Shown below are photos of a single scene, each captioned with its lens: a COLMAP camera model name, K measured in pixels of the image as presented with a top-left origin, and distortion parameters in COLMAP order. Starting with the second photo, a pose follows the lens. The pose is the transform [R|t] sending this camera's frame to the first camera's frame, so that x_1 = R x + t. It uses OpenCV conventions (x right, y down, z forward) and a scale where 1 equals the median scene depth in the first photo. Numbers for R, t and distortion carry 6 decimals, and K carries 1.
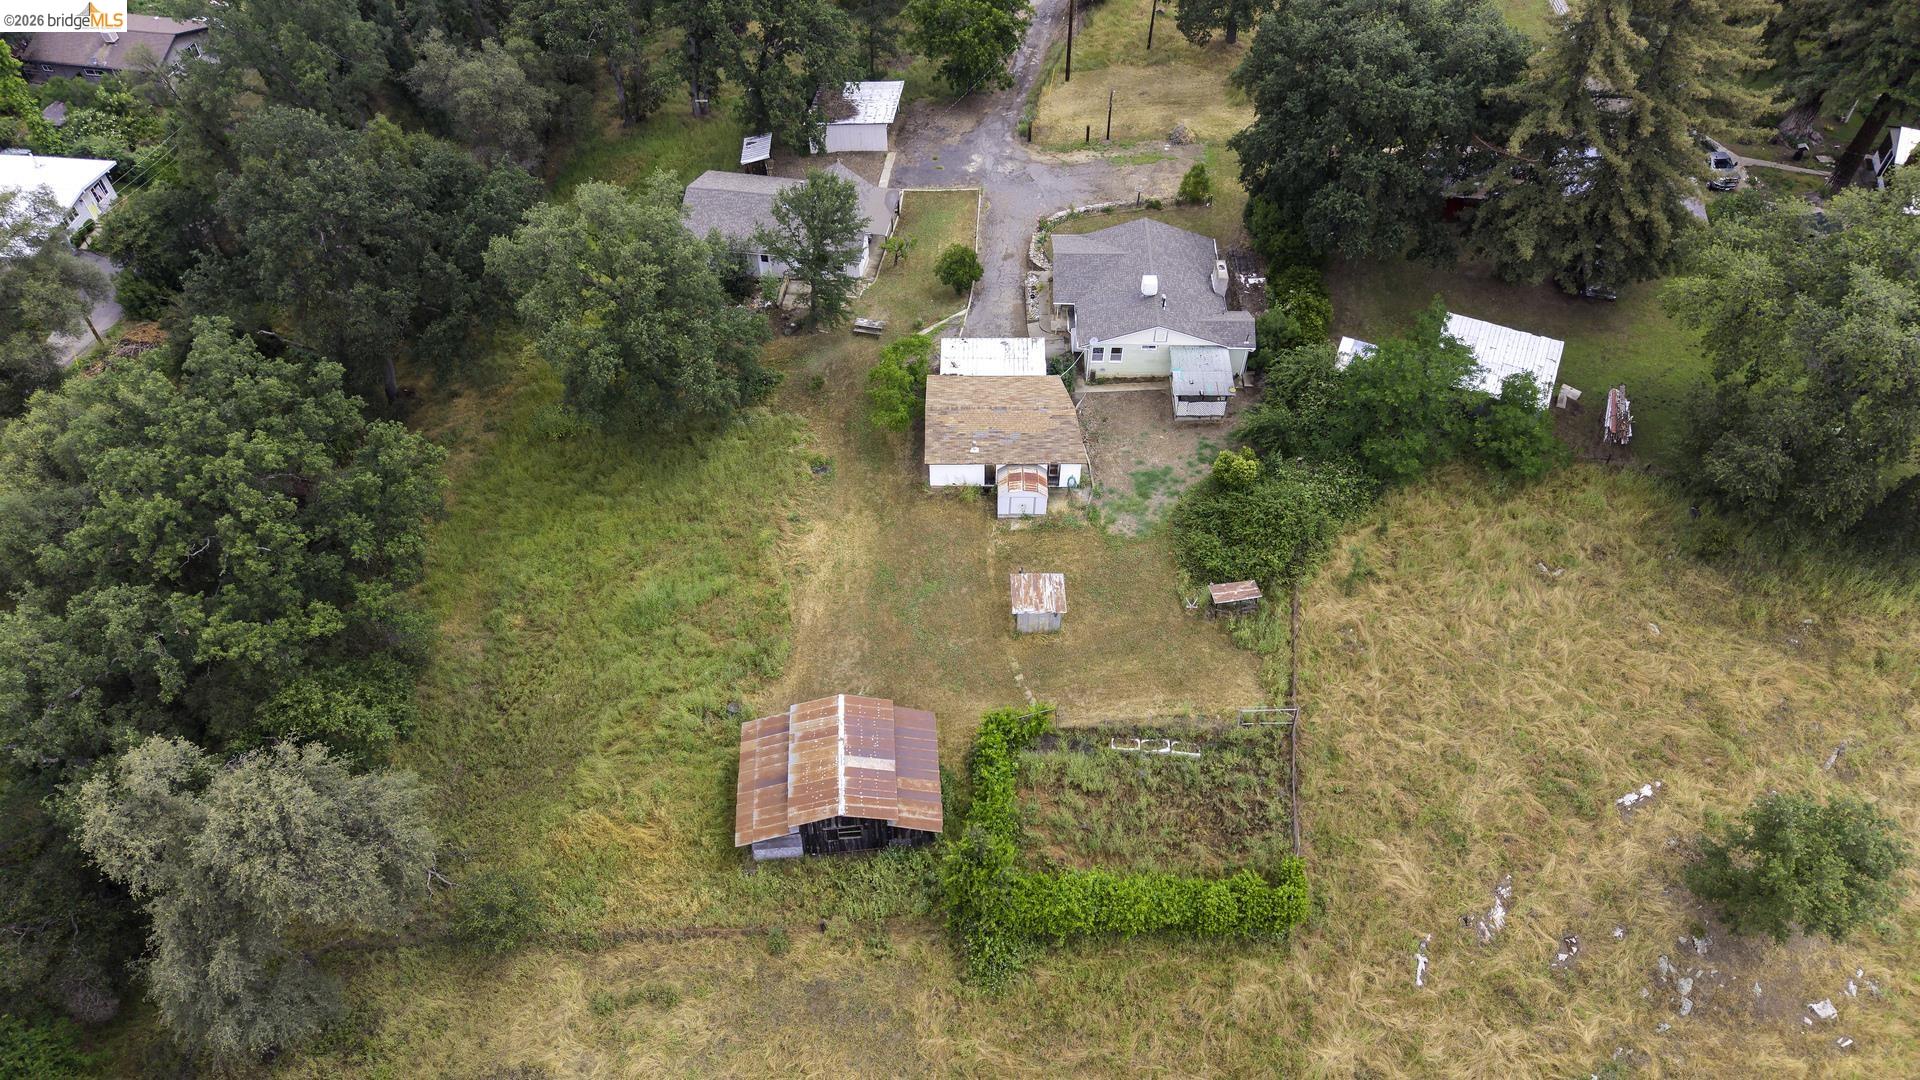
lens RADIAL K [[1282.2, 0, 960.0], [0, 1282.2, 540.0], [0, 0, 1]] dist [0.068423, -0.075396]
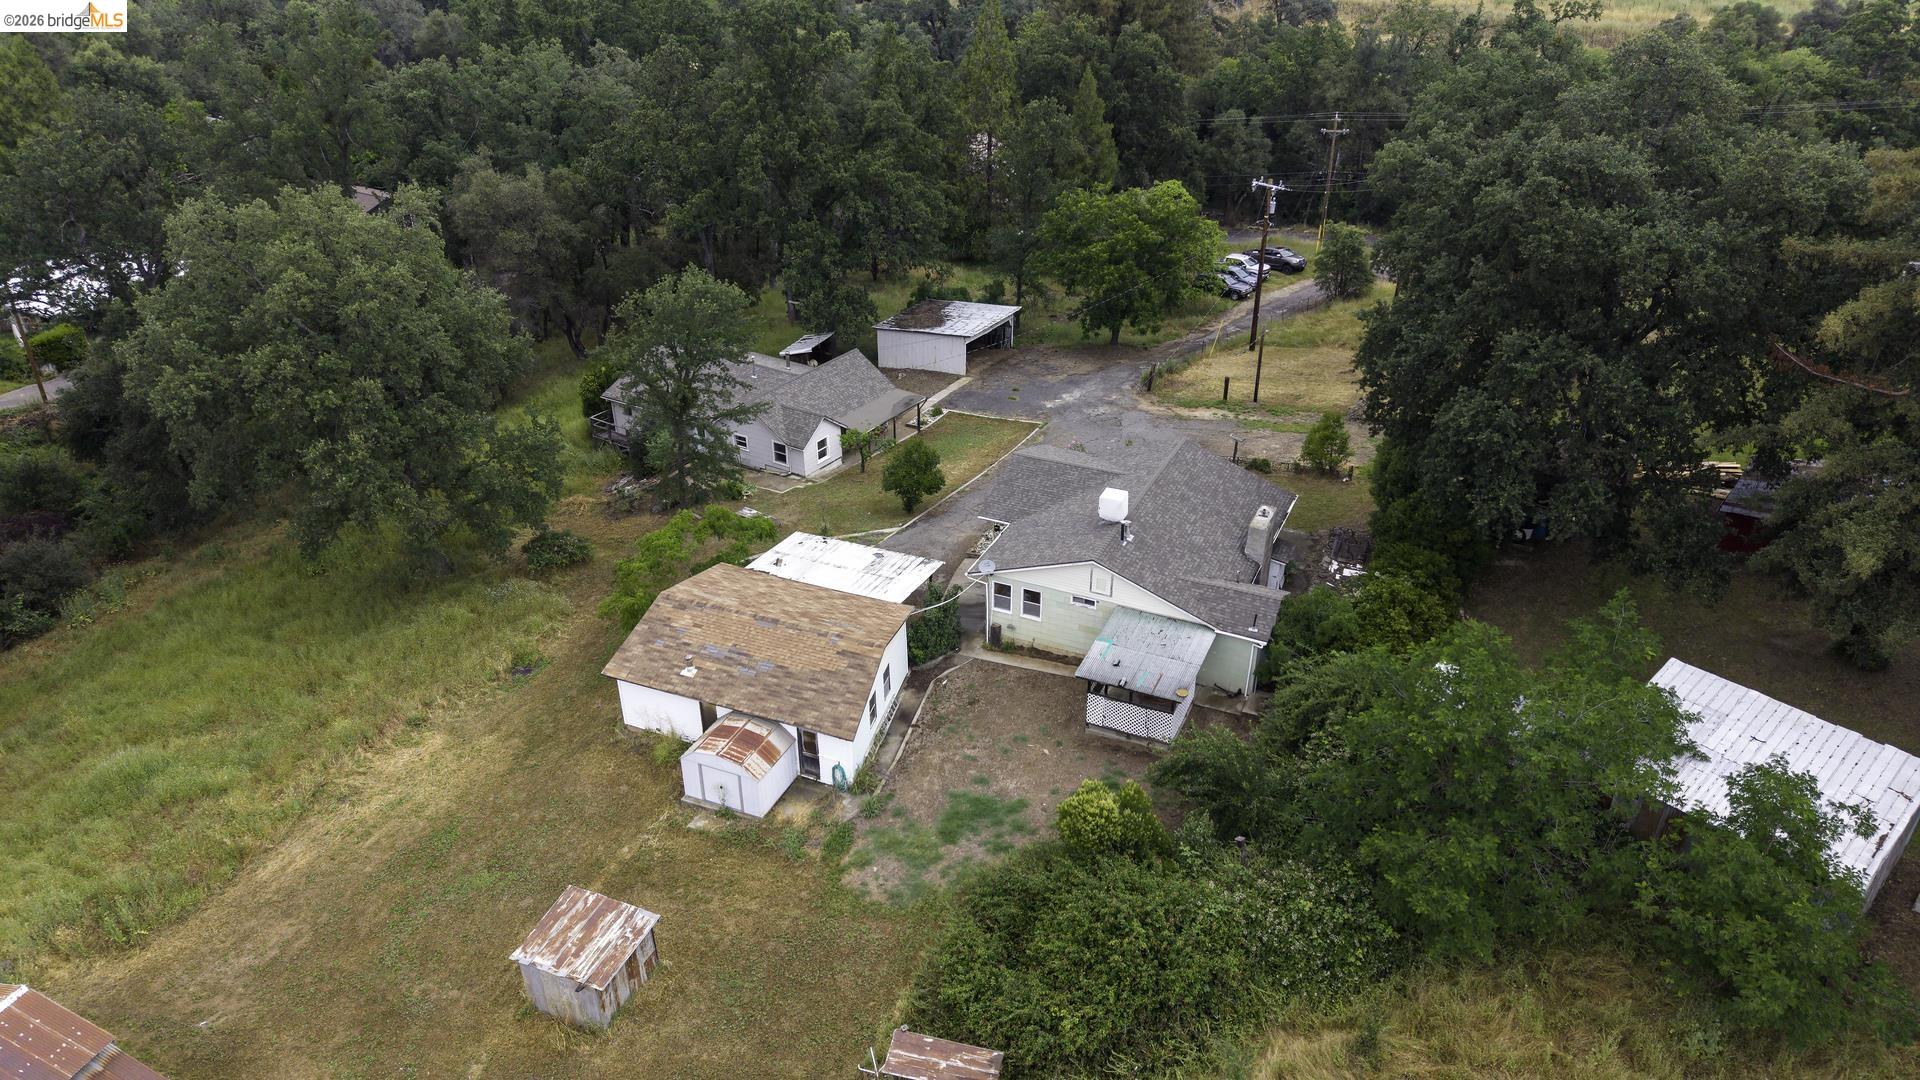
lens RADIAL K [[1282.2, 0, 960.0], [0, 1282.2, 540.0], [0, 0, 1]] dist [0.068423, -0.075396]
pose [[0.920416, 0.195314, -0.338655, 0.296154], [-0.297408, 0.912063, -0.282294, 0.001142], [0.253739, 0.360546, 0.897565, 0.492792]]
